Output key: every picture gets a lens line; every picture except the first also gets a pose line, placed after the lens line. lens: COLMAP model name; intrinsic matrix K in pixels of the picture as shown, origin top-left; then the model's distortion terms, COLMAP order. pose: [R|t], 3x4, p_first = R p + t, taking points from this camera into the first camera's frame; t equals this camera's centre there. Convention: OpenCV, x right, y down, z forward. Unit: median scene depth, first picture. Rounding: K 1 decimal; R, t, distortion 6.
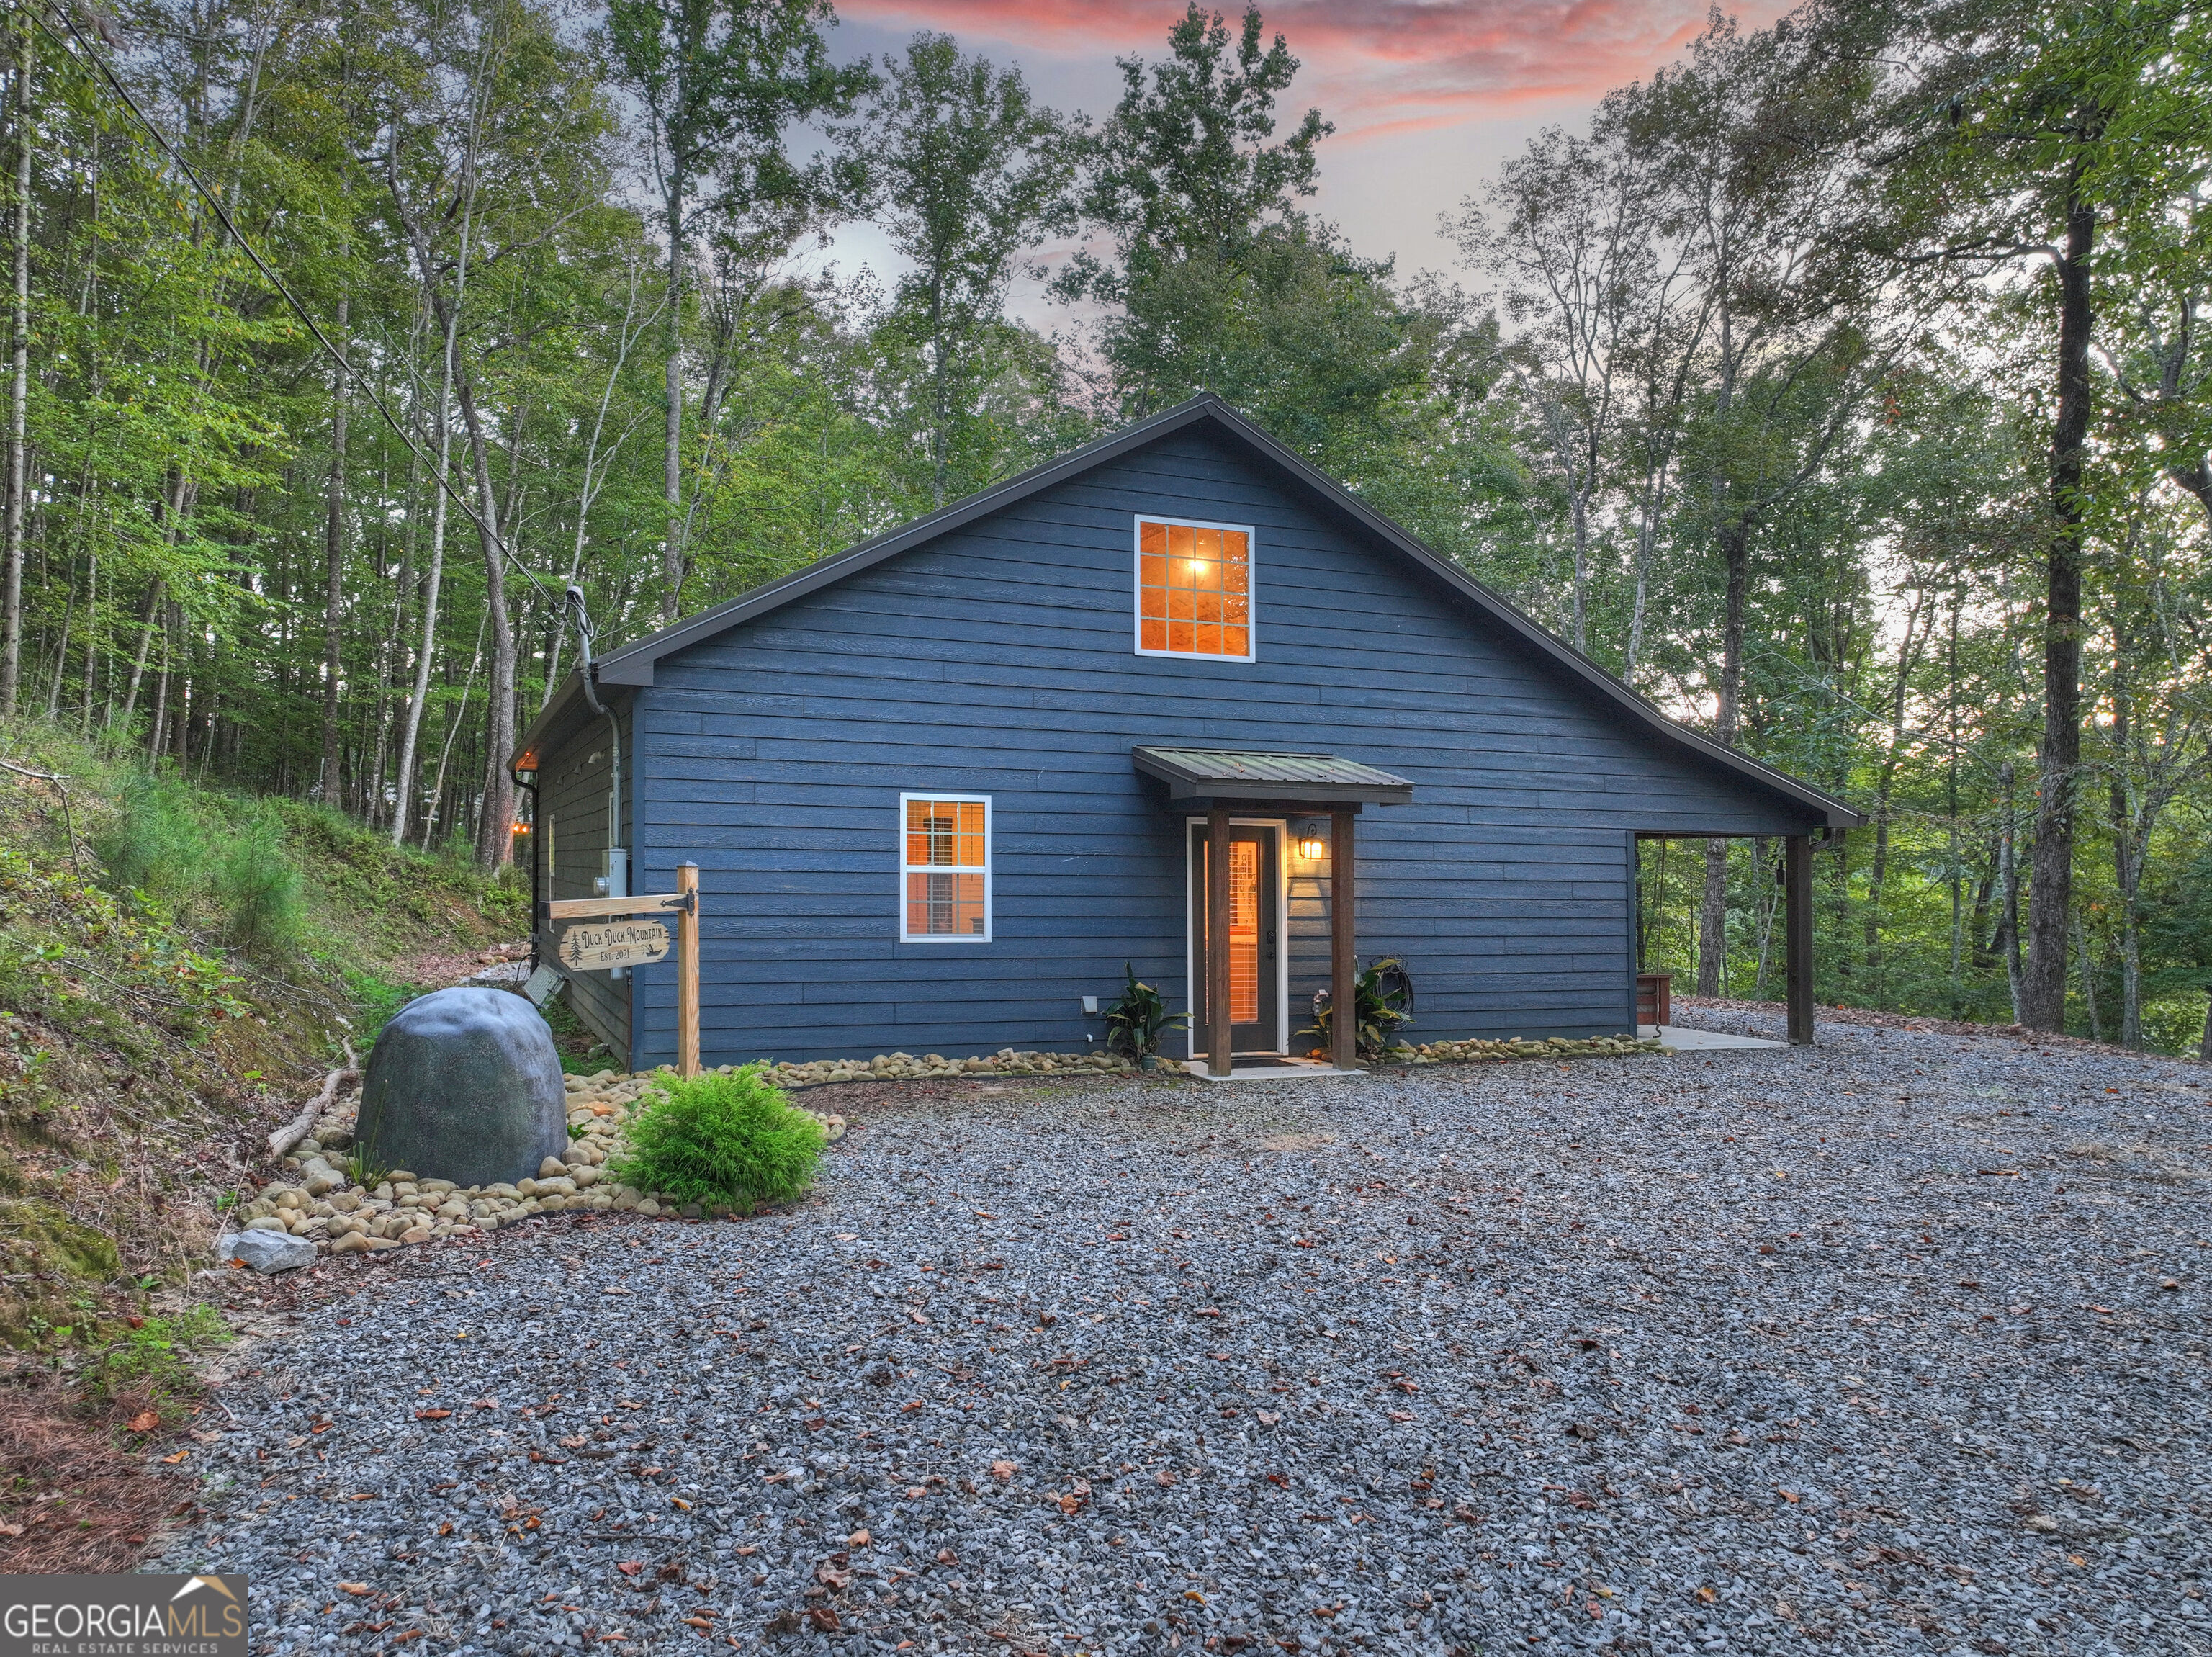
lens RADIAL K [[1561.3, 0, 1105.0], [0, 1561.3, 830.6], [0, 0, 1]] dist [0.023330, -0.000506]
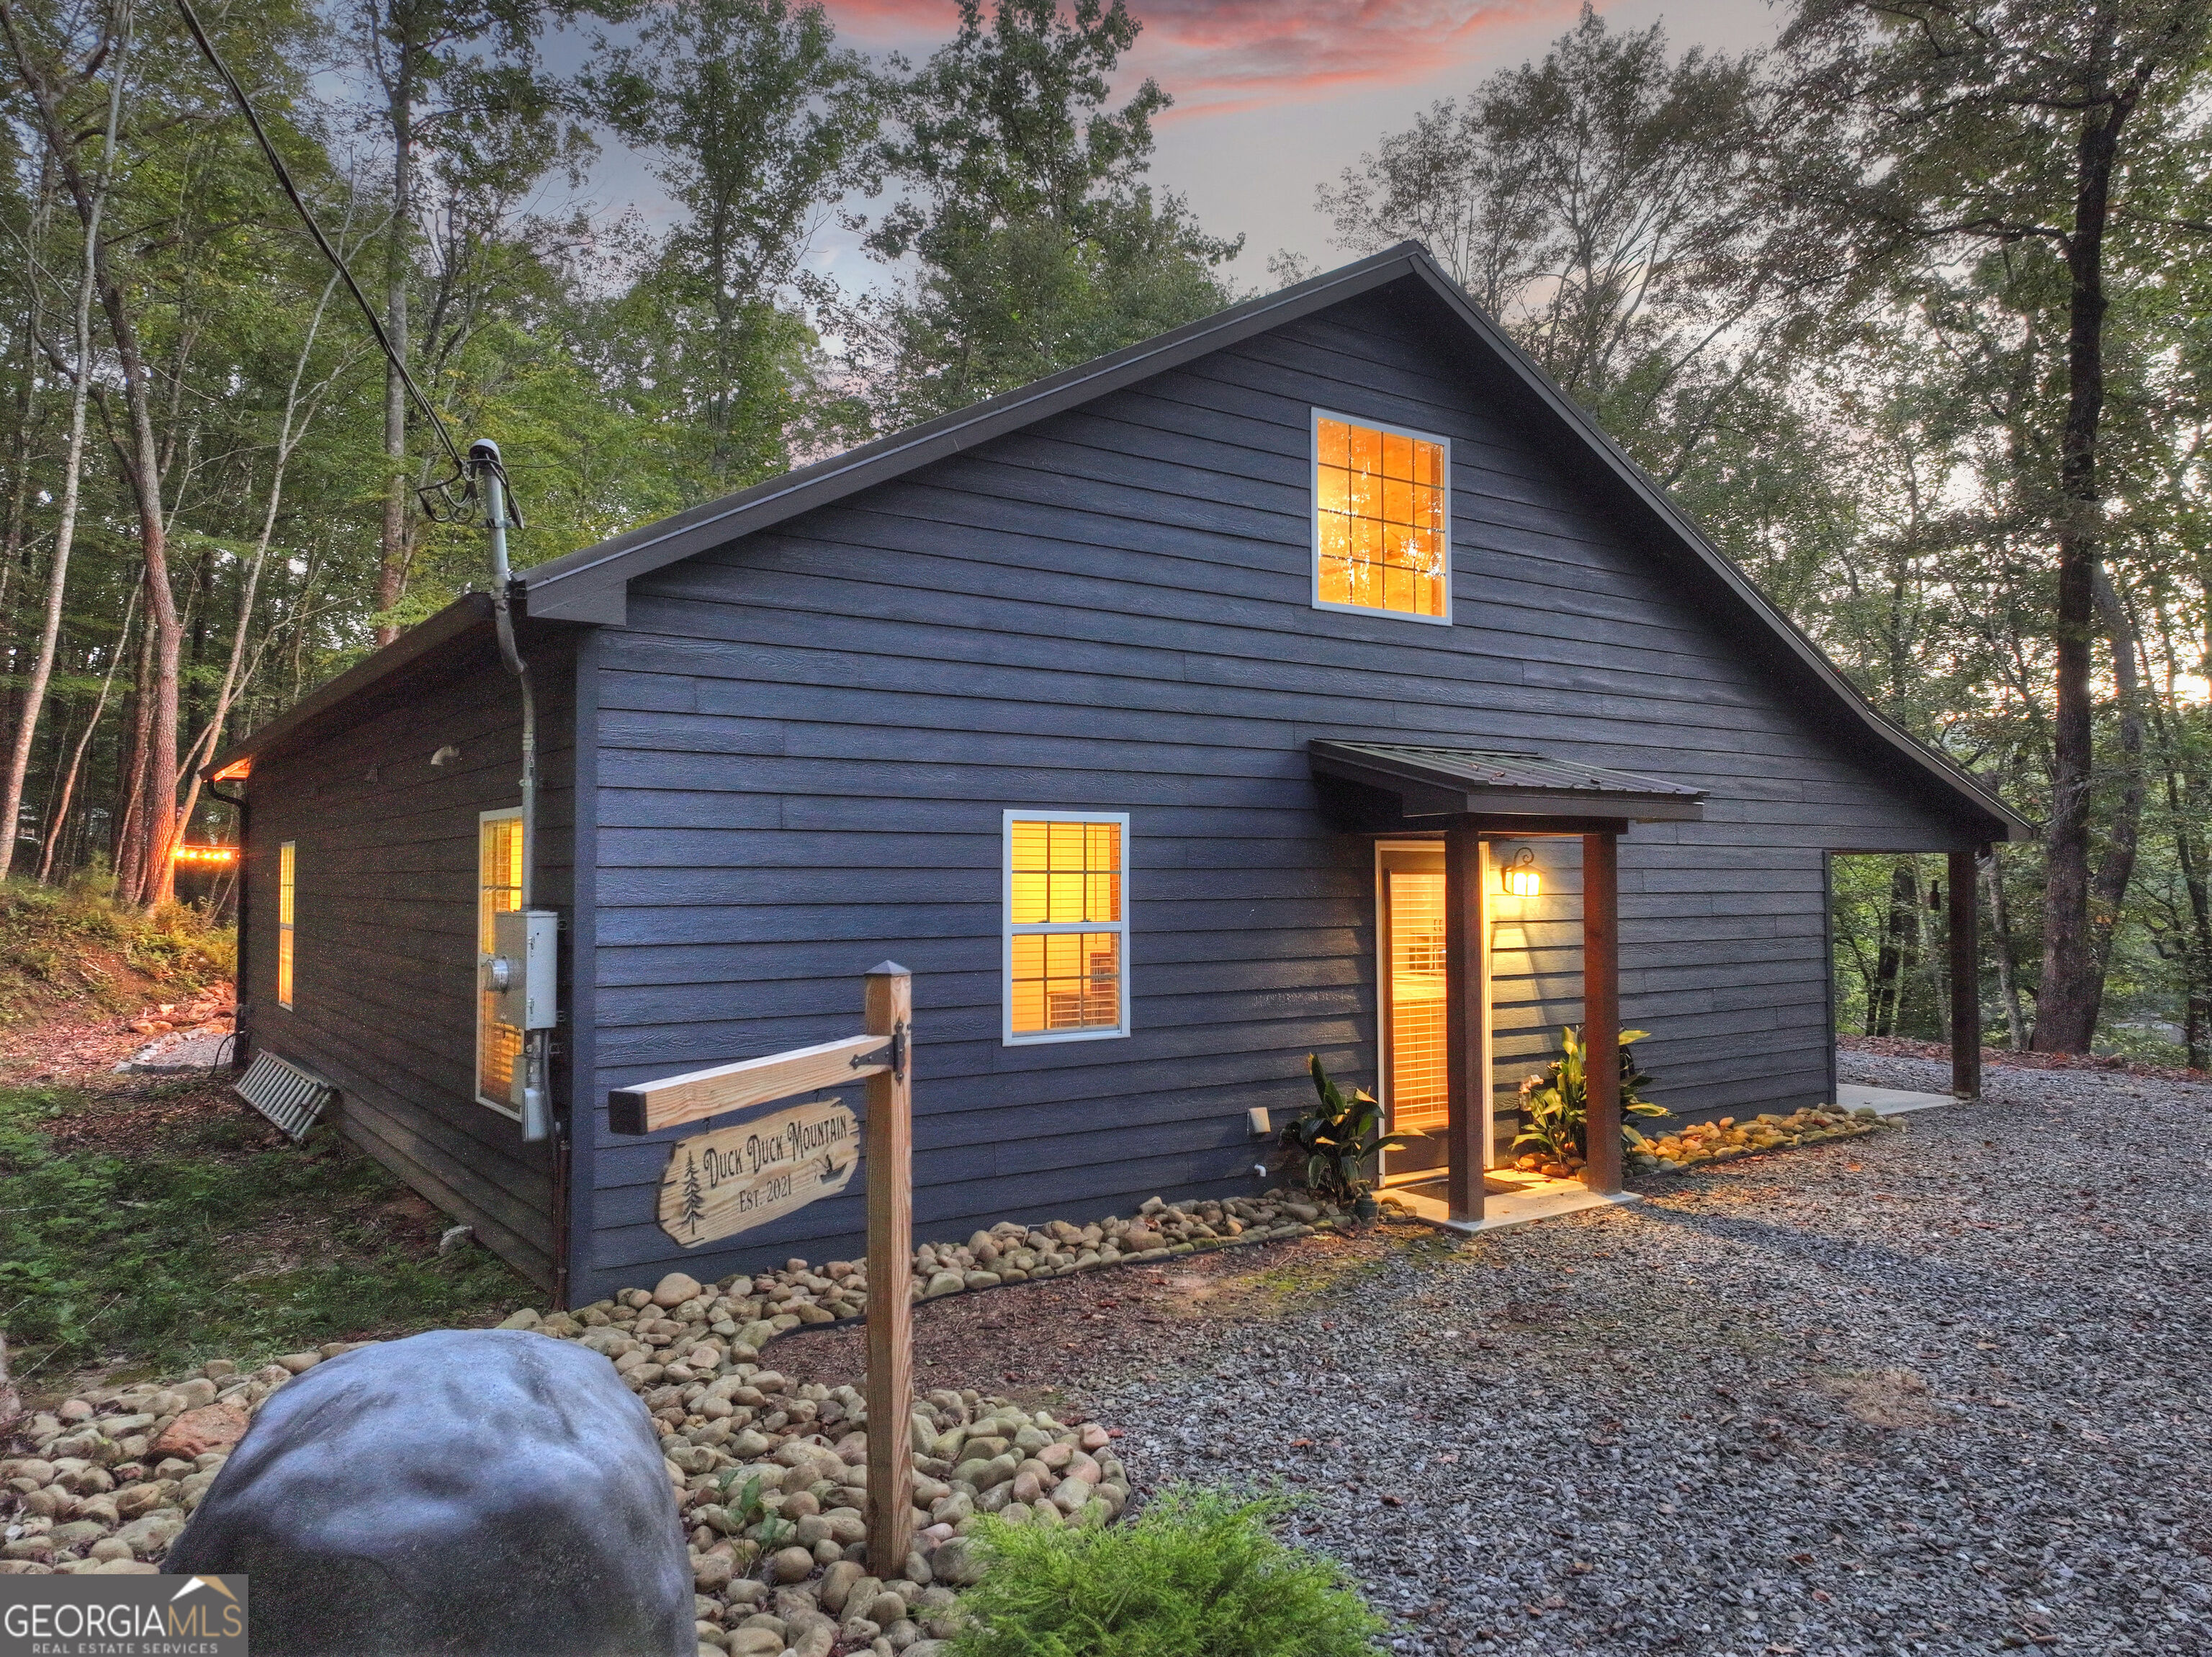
lens RADIAL K [[1460.6, 0, 1156.7], [0, 1460.6, 791.5], [0, 0, 1]] dist [0.008934, 0.009608]
pose [[0.967938, -0.004153, 0.251153, -0.087101], [0.012184, 0.999463, -0.030430, -0.005052], [-0.250892, 0.032514, 0.967469, 0.162272]]
